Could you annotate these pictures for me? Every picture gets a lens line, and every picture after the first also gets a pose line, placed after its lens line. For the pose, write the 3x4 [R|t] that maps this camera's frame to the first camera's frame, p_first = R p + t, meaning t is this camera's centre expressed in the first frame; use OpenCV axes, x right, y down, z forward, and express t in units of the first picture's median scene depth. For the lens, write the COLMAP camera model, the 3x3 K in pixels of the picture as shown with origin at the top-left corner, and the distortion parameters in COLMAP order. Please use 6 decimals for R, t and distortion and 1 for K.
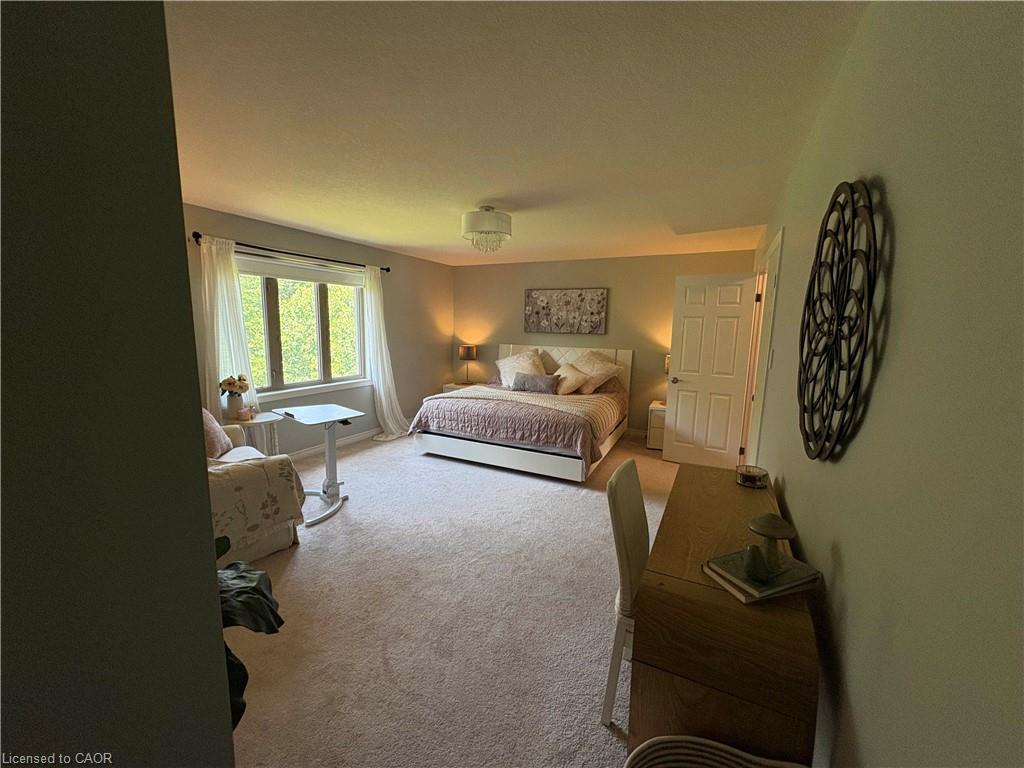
lens RADIAL K [[409.8, 0, 512.0], [0, 409.8, 384.0], [0, 0, 1]] dist [0.000721, 0.000013]
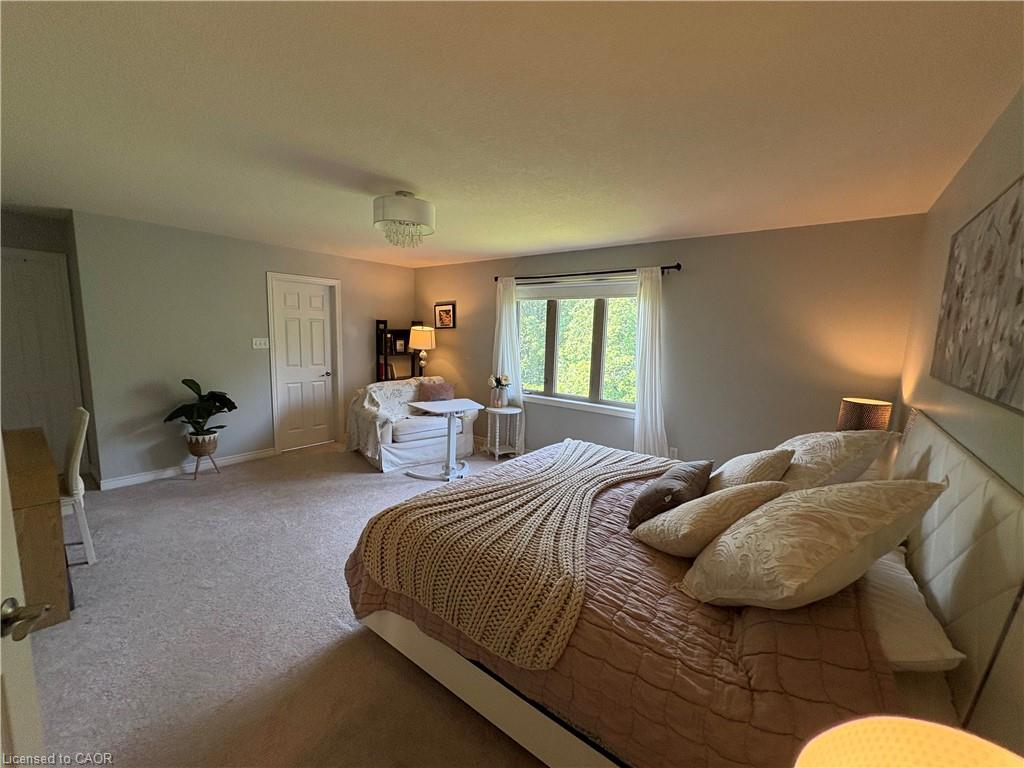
lens RADIAL K [[409.8, 0, 512.0], [0, 409.8, 384.0], [0, 0, 1]] dist [0.000721, 0.000013]
pose [[-0.189488, 0.100630, -0.976713, 0.587176], [-0.175889, 0.975165, 0.134594, -0.160348], [0.966001, 0.197297, -0.167083, 1.115169]]
